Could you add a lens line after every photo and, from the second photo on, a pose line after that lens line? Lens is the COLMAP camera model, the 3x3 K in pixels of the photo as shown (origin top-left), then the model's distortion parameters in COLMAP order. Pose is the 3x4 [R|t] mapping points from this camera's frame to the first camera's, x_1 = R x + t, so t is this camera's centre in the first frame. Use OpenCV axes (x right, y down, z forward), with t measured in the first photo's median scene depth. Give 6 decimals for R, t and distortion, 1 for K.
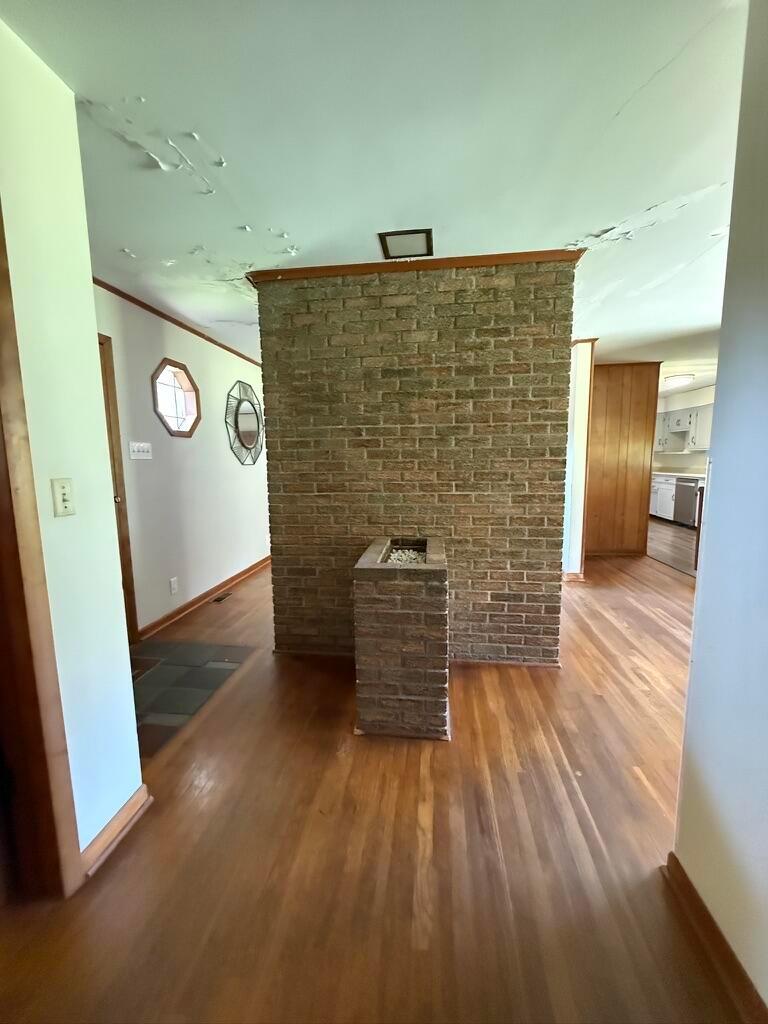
lens RADIAL K [[412.1, 0, 385.4], [0, 412.1, 509.6], [0, 0, 1]] dist [-0.000034, 0.000523]
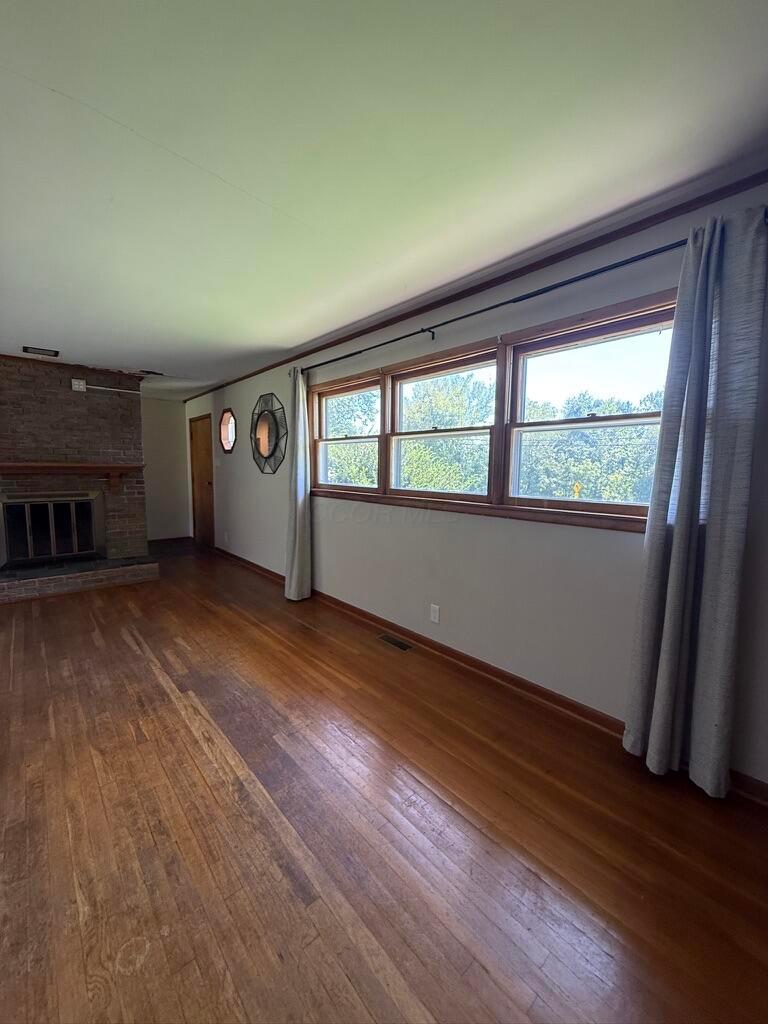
lens RADIAL K [[412.1, 0, 383.0], [0, 412.1, 506.4], [0, 0, 1]] dist [-0.000034, 0.000523]
pose [[-0.669720, 0.081018, -0.738181, 0.460922], [-0.087970, 0.978376, 0.187193, -0.465622], [0.737385, 0.190305, -0.648111, 3.576348]]
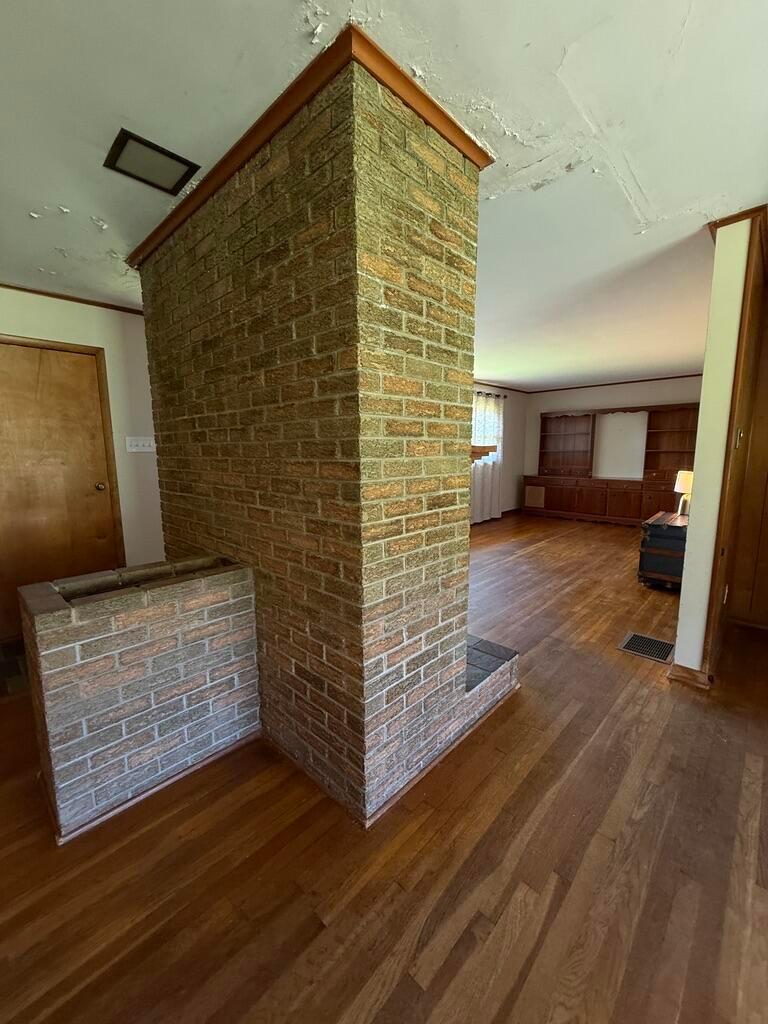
lens RADIAL K [[412.1, 0, 383.8], [0, 412.1, 508.6], [0, 0, 1]] dist [-0.000034, 0.000523]
pose [[0.803188, 0.090426, -0.588823, 0.765921], [-0.074469, 0.995900, 0.051361, -0.090752], [0.591053, 0.002597, 0.806629, 0.573517]]
